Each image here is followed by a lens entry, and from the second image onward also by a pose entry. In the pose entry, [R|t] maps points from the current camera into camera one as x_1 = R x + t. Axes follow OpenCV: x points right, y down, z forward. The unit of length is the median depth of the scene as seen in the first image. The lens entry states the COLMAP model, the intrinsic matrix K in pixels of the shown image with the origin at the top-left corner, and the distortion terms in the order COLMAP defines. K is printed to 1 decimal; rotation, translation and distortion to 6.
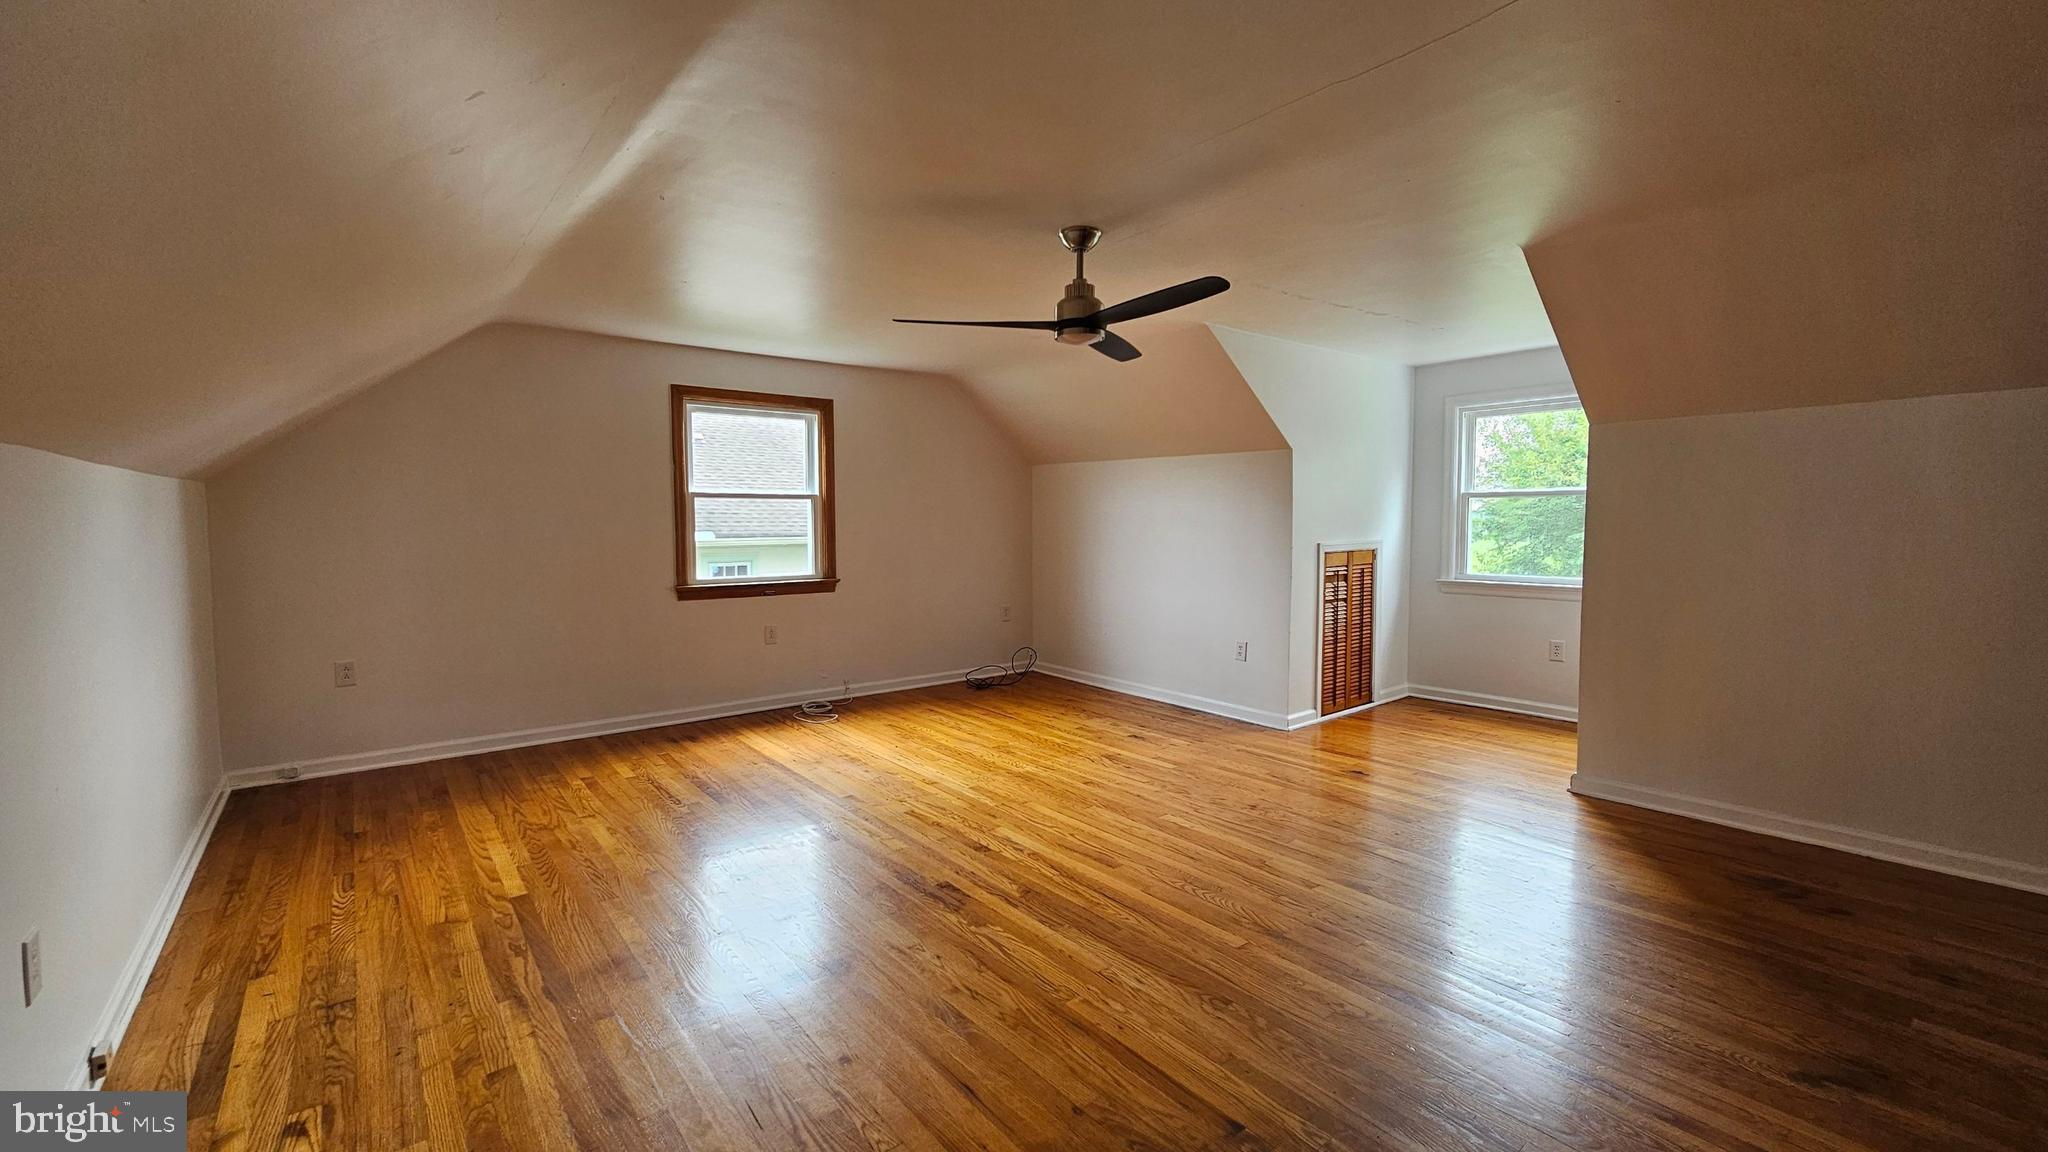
lens RADIAL K [[837.9, 0, 1014.7], [0, 837.9, 574.3], [0, 0, 1]] dist [0.001187, 0.000101]
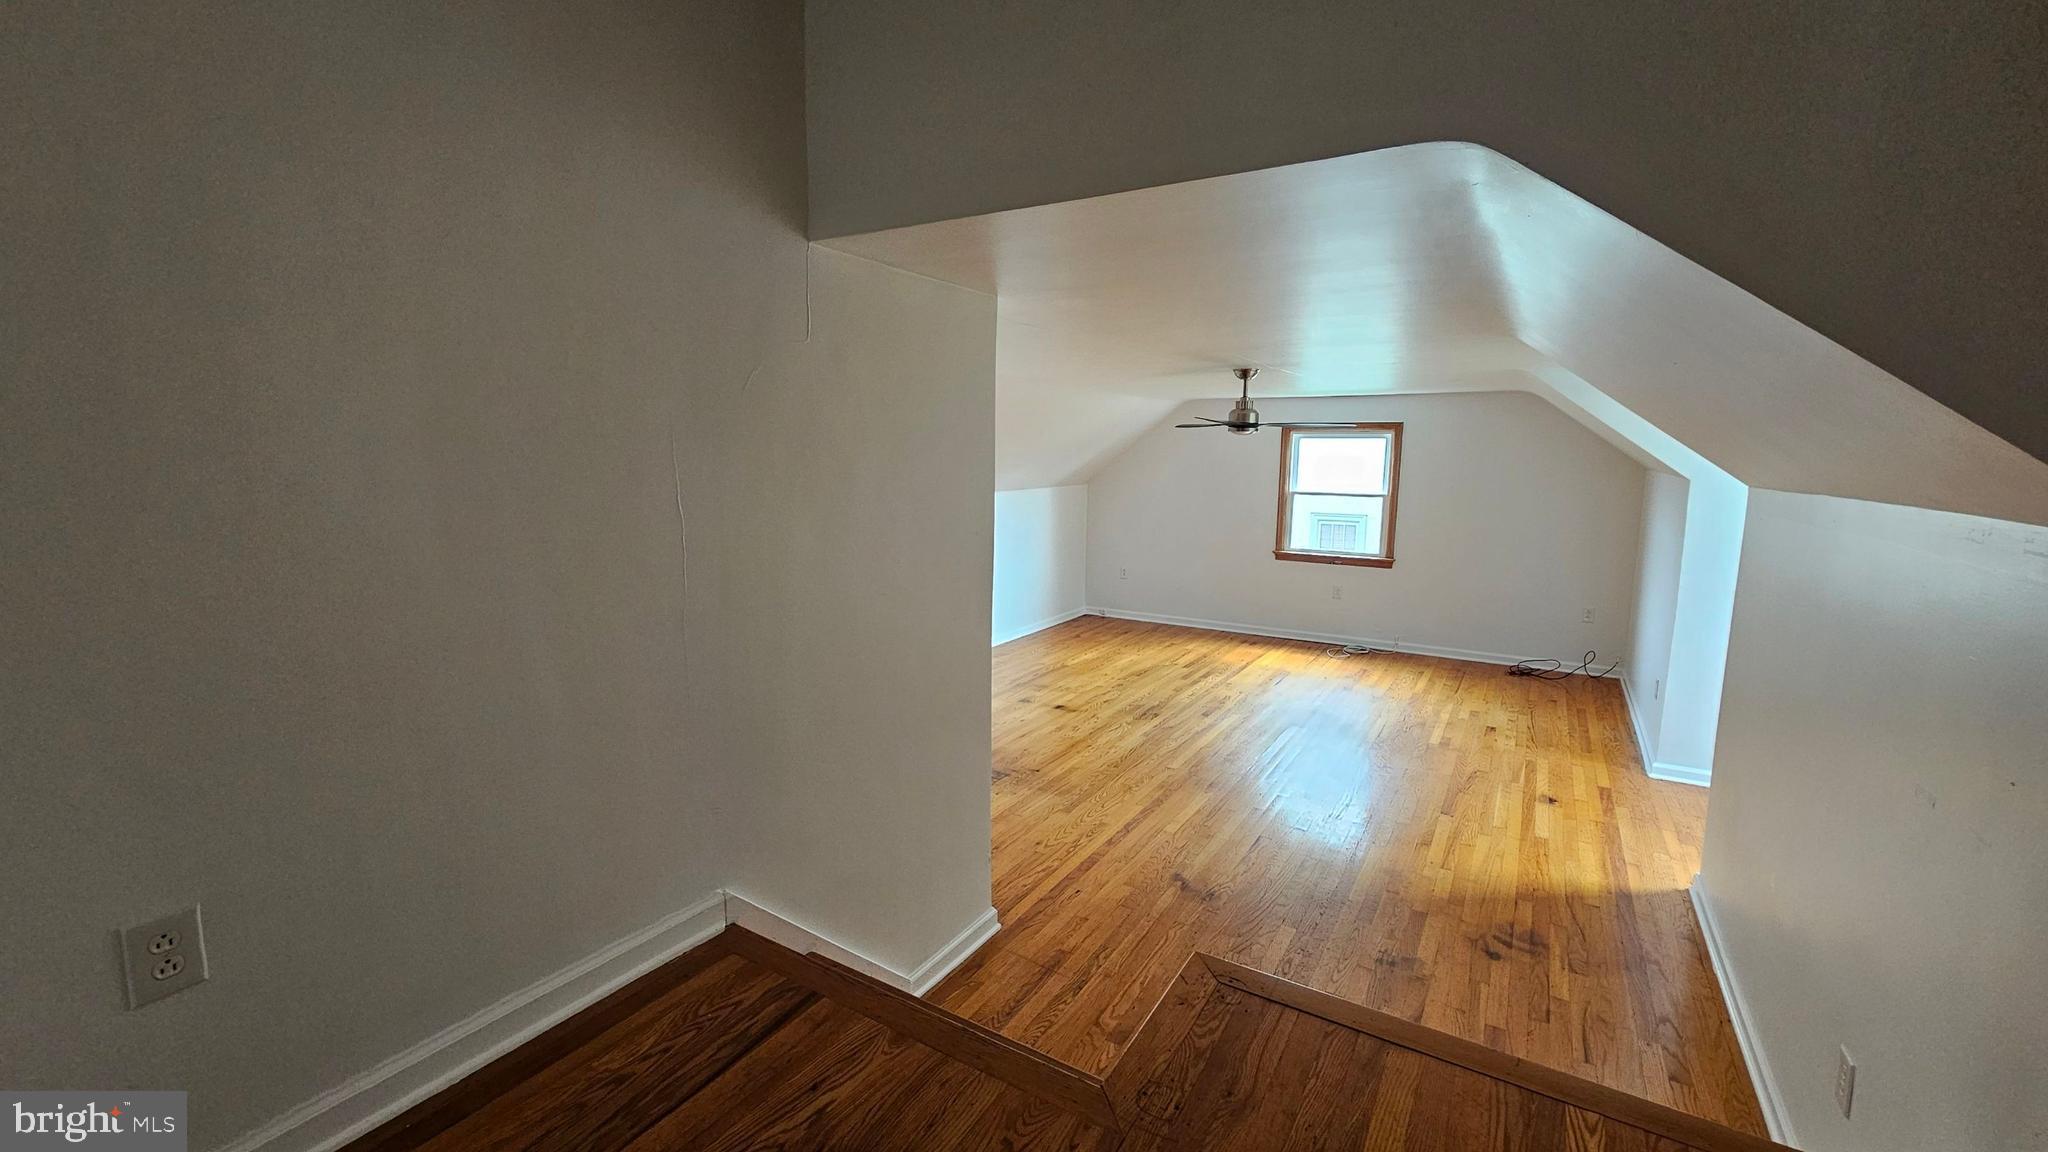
lens RADIAL K [[837.9, 0, 1010.7], [0, 837.9, 576.0], [0, 0, 1]] dist [0.001187, 0.000101]
pose [[0.322380, 0.142986, -0.935749, 0.935927], [-0.071317, 0.989385, 0.126612, -0.104345], [0.943920, 0.025918, 0.329156, 0.005126]]
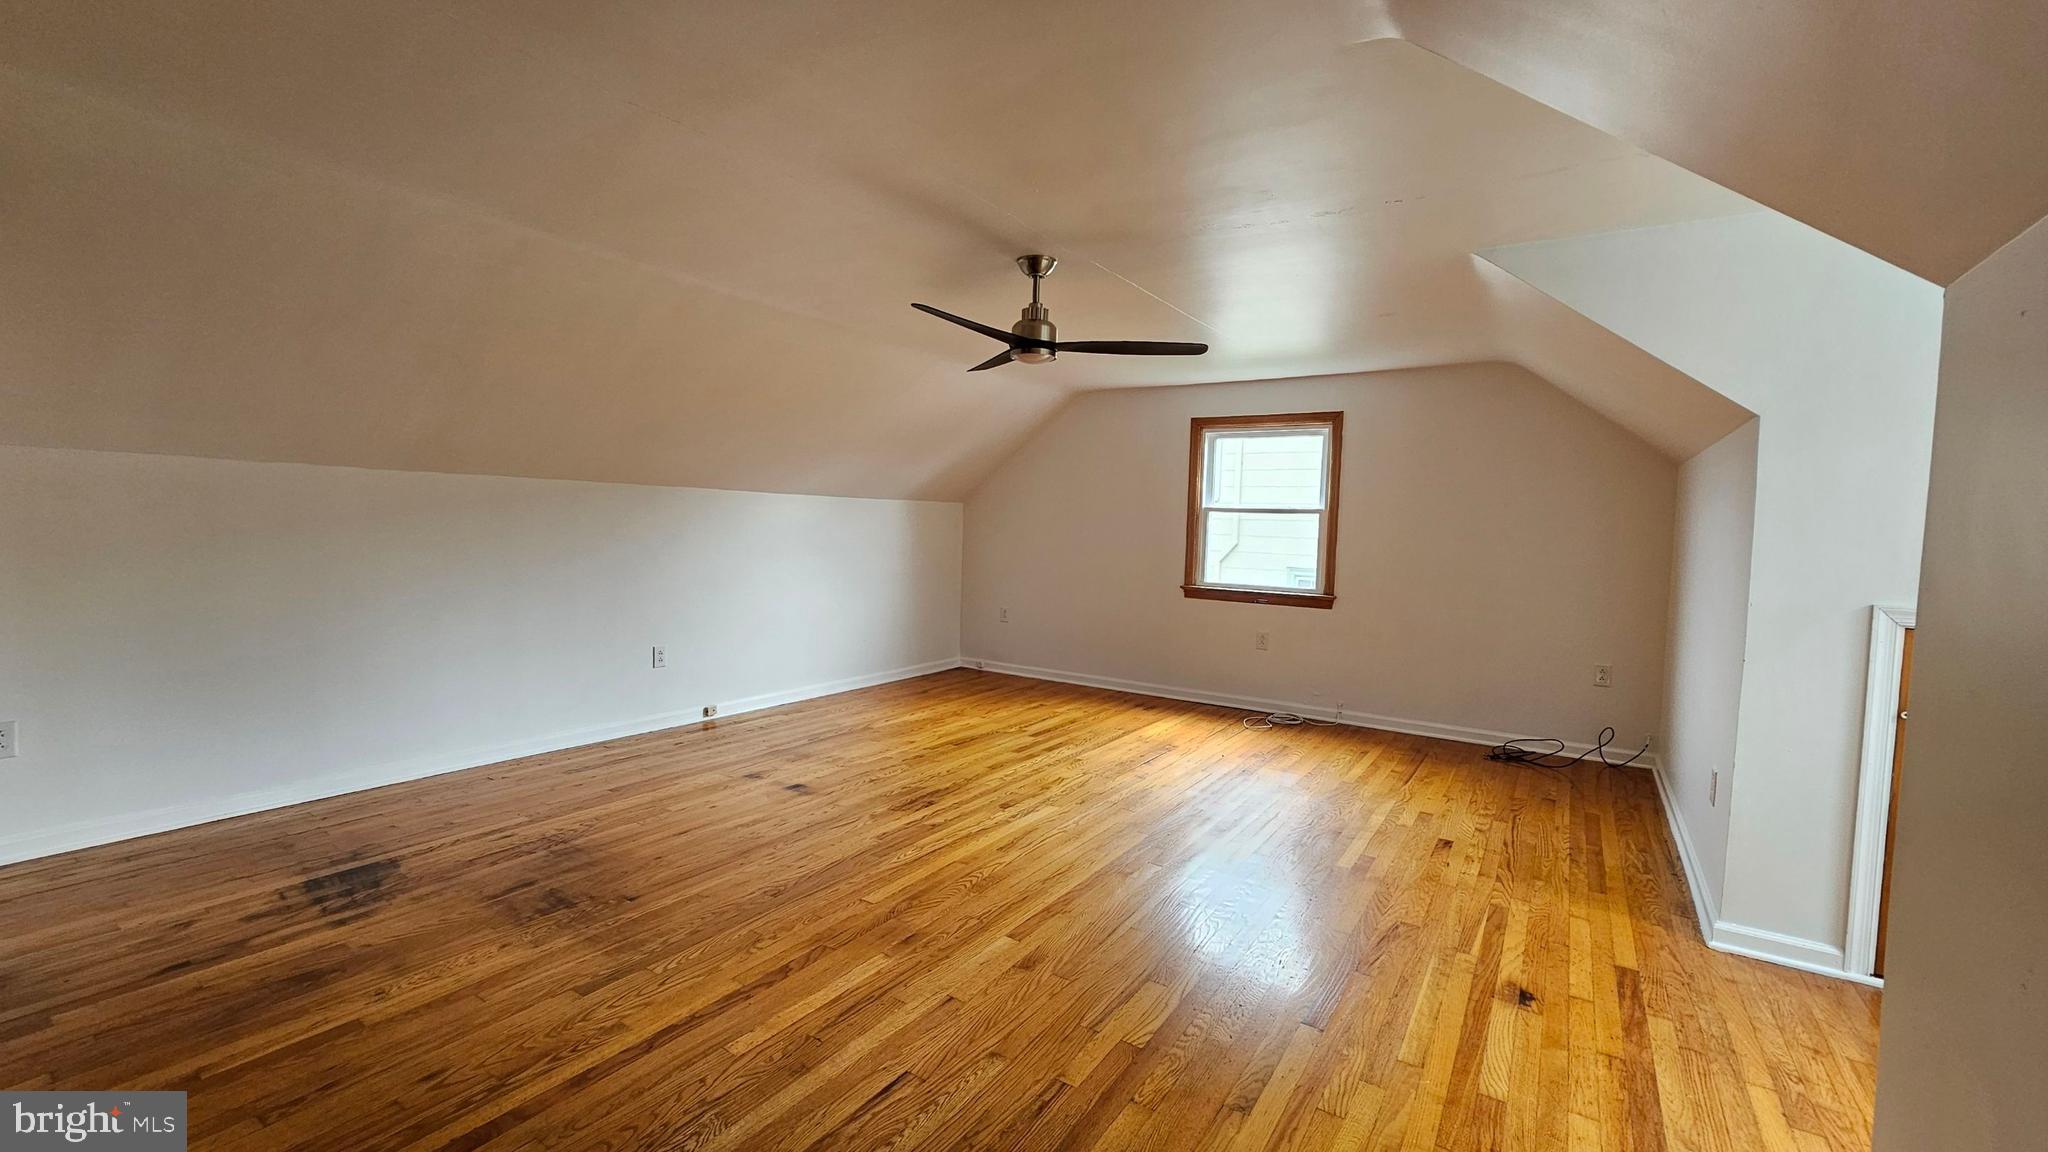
lens RADIAL K [[837.9, 0, 1013.3], [0, 837.9, 577.3], [0, 0, 1]] dist [0.001187, 0.000101]
pose [[0.299291, 0.069358, -0.951638, 0.674049], [-0.095037, 0.994562, 0.042597, -0.025332], [0.949417, 0.077691, 0.304255, 0.402653]]
